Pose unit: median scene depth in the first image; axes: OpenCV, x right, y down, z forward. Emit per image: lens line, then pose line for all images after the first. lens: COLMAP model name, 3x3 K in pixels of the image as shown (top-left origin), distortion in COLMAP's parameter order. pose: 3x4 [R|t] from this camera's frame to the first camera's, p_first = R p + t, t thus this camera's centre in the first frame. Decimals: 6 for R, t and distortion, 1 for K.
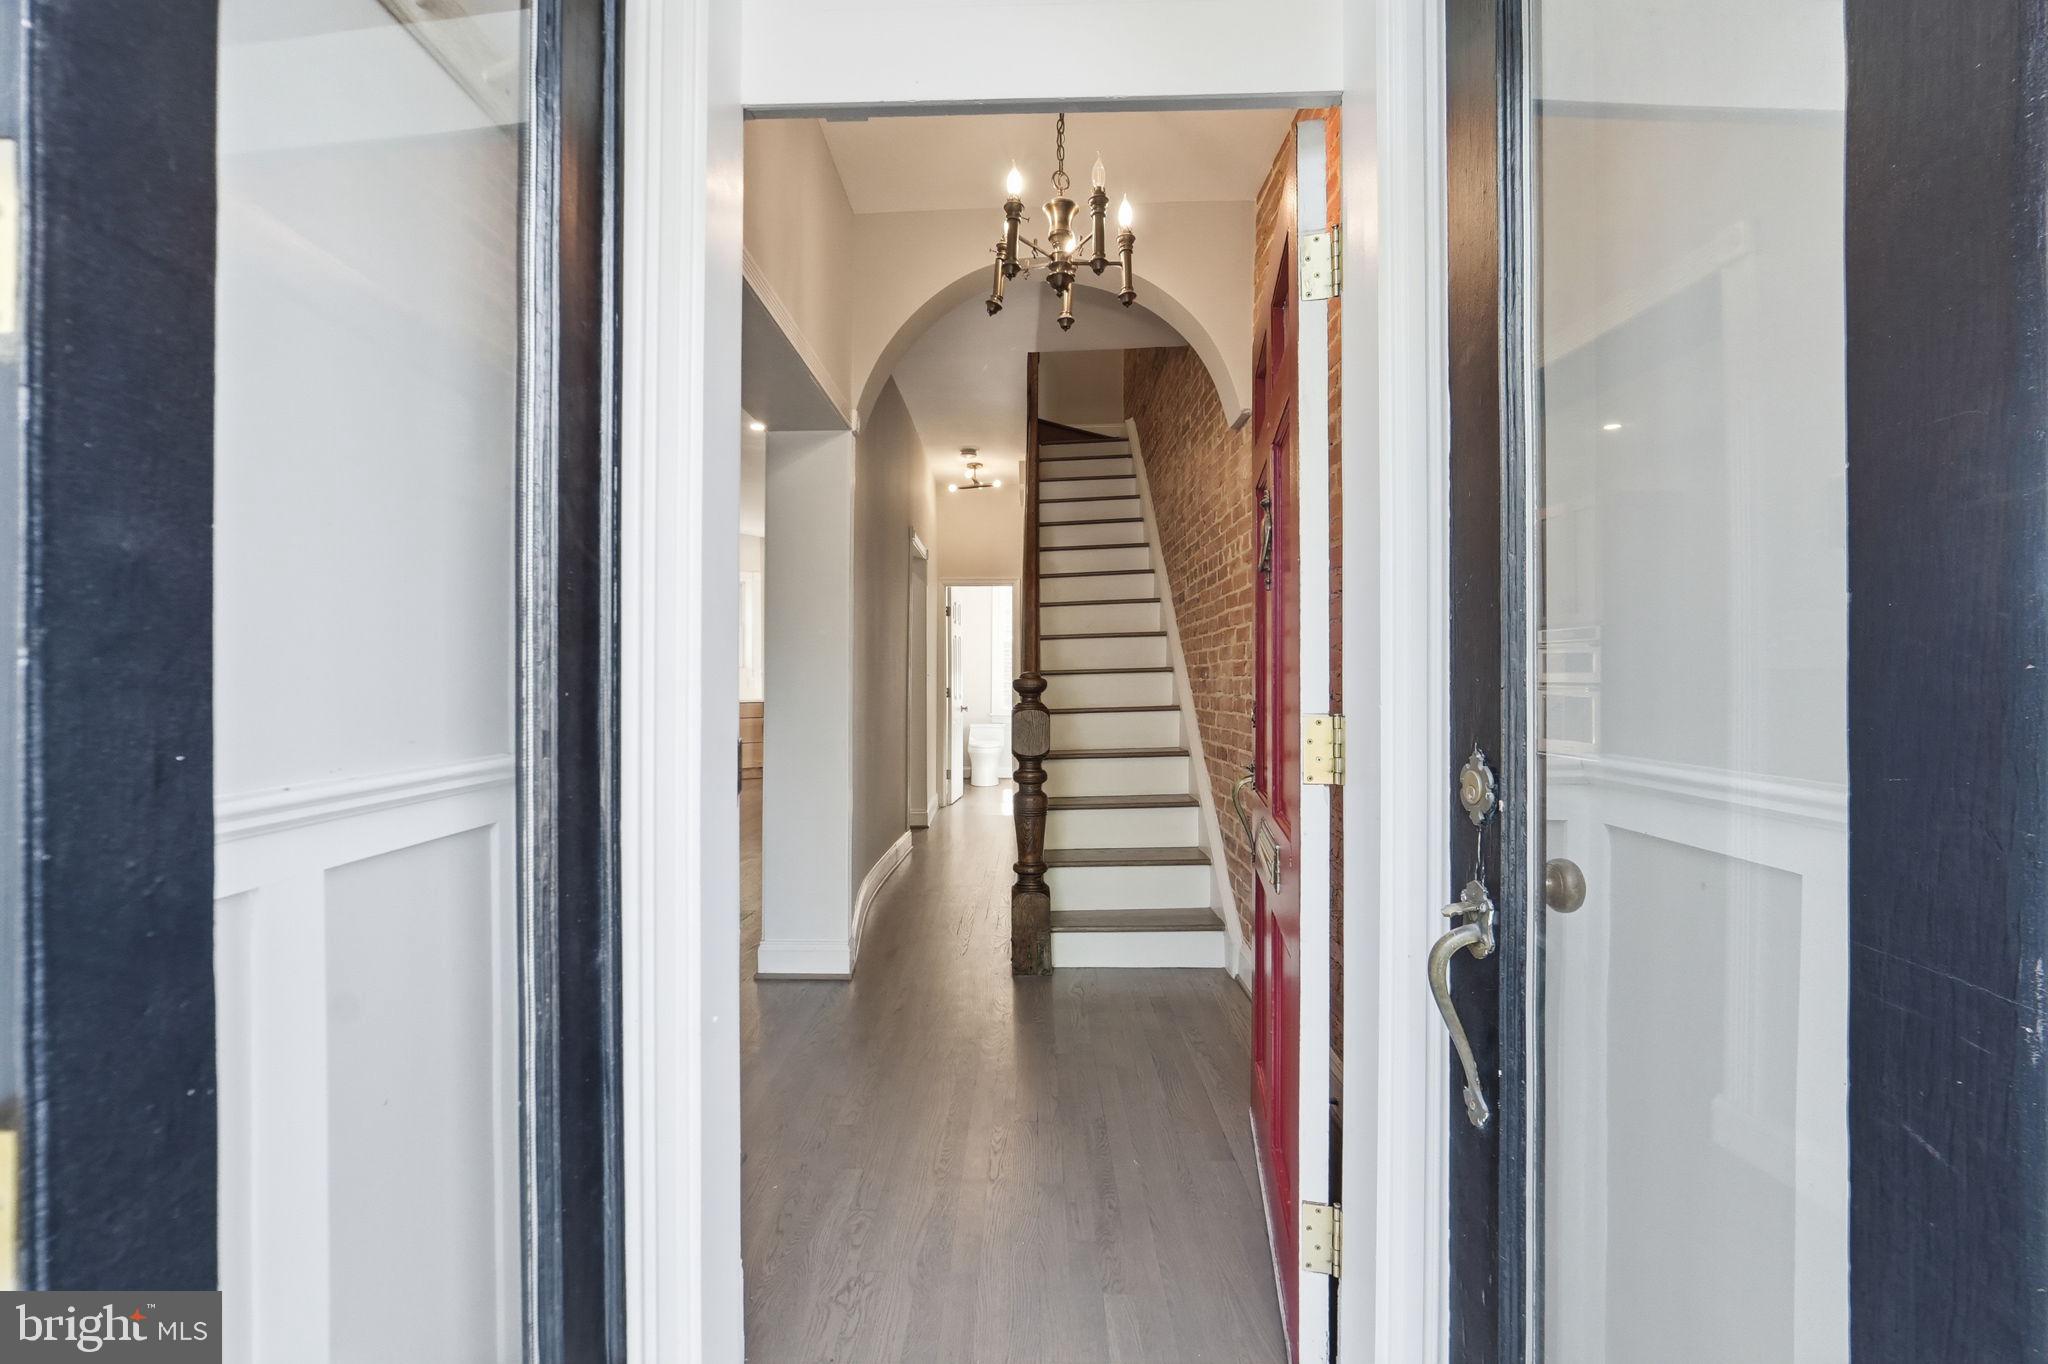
lens RADIAL K [[825.6, 0, 1016.6], [0, 825.6, 671.0], [0, 0, 1]] dist [-0.000406, 0.000058]
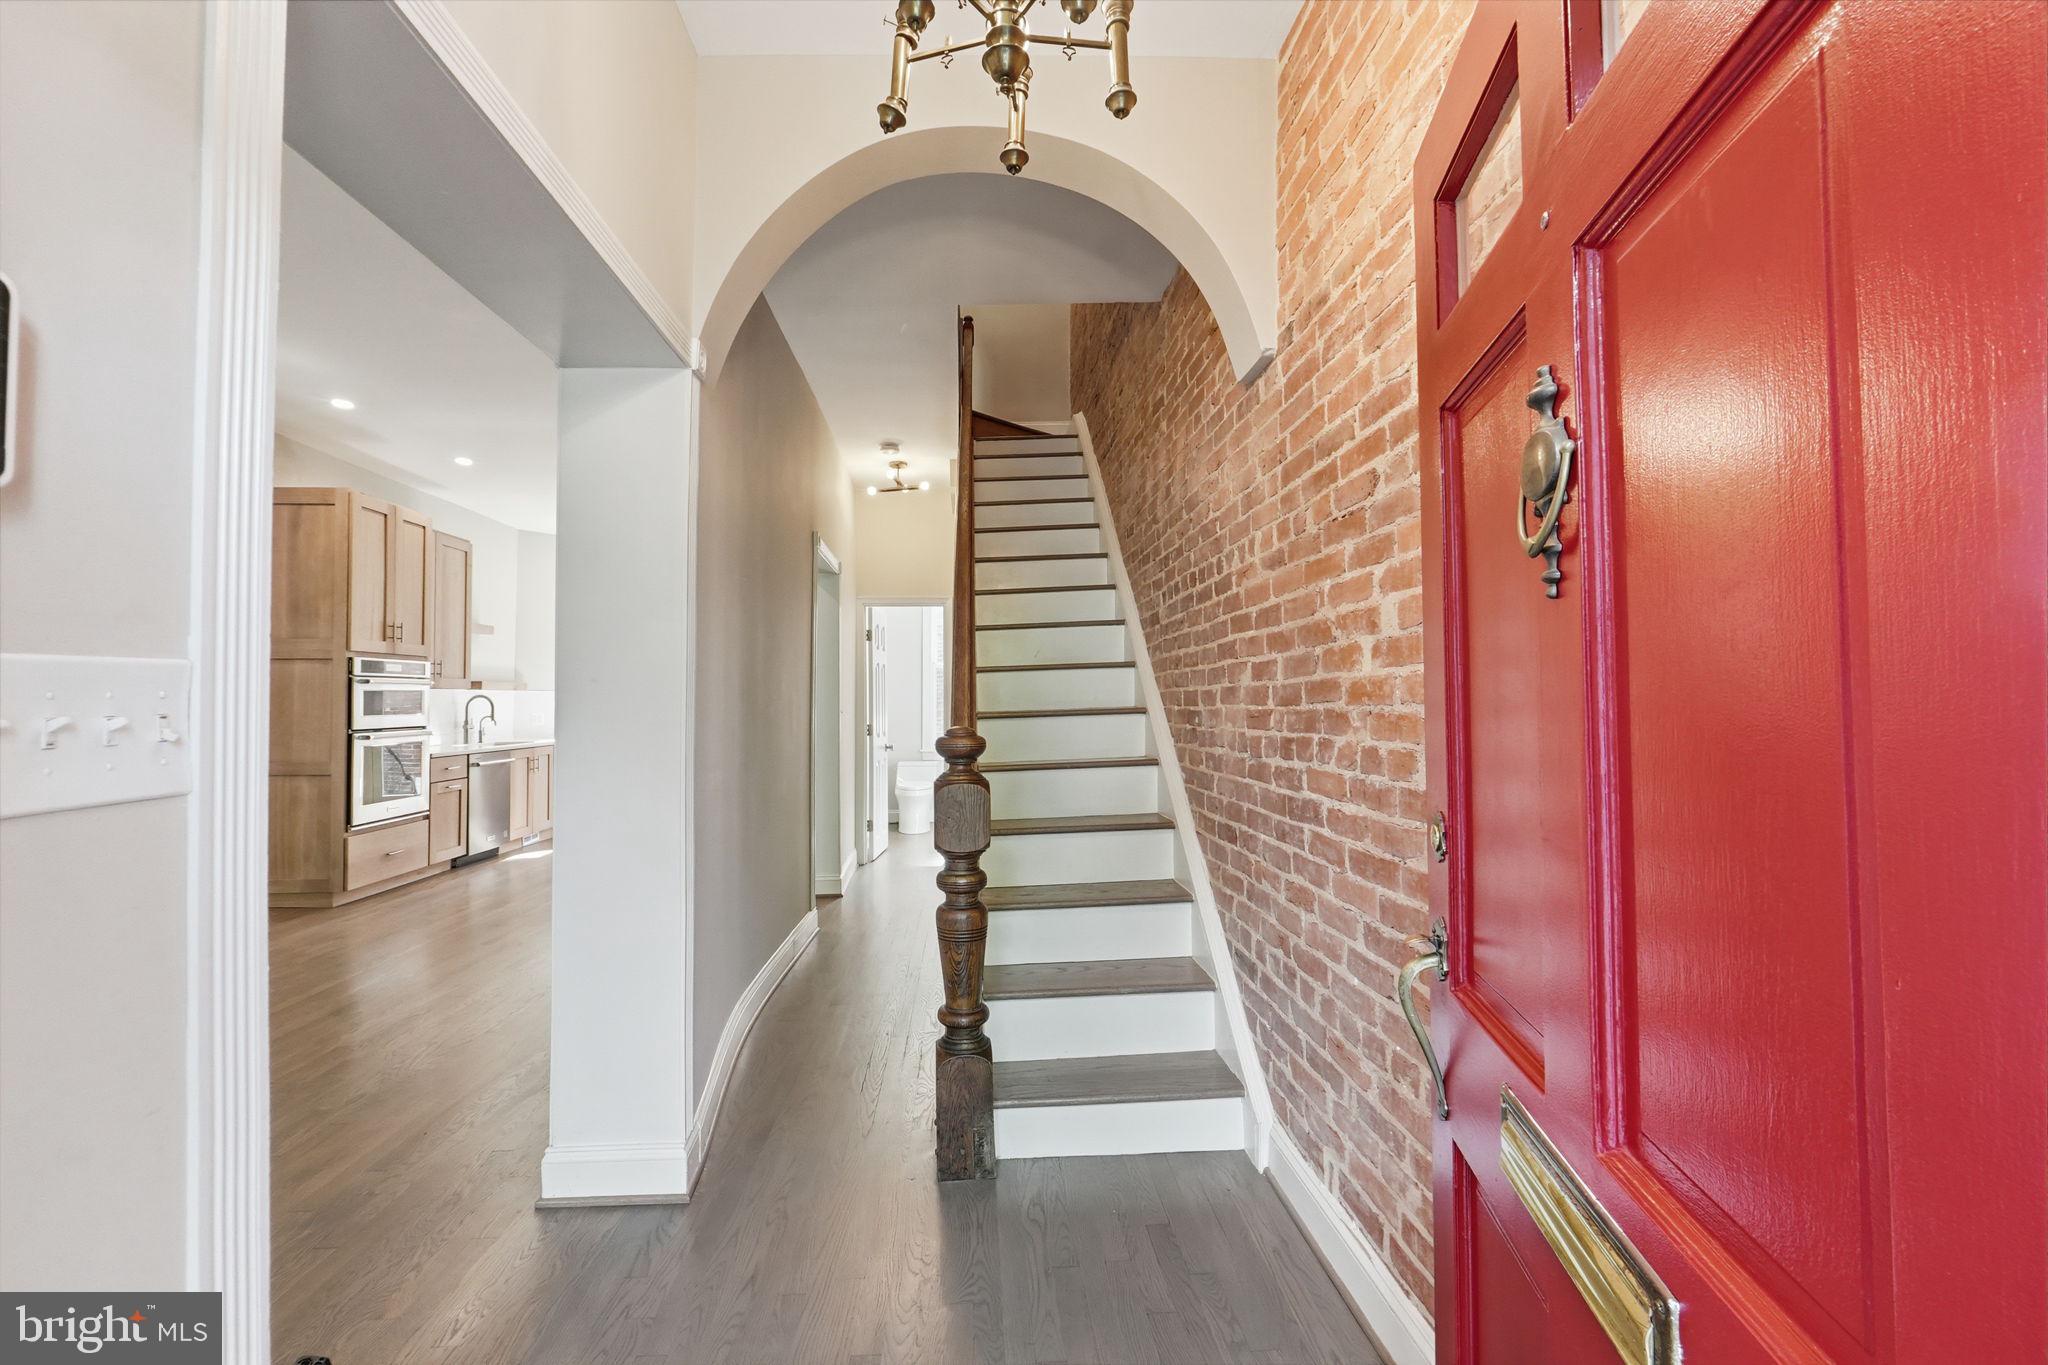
lens RADIAL K [[910.5, 0, 1024.0], [0, 910.5, 682.5], [0, 0, 1]] dist [-0.002126, -0.000101]
pose [[0.996709, -0.005808, 0.080859, 0.004350], [0.007396, 0.999785, -0.019362, -0.012178], [-0.080729, 0.019897, 0.996538, 0.142252]]
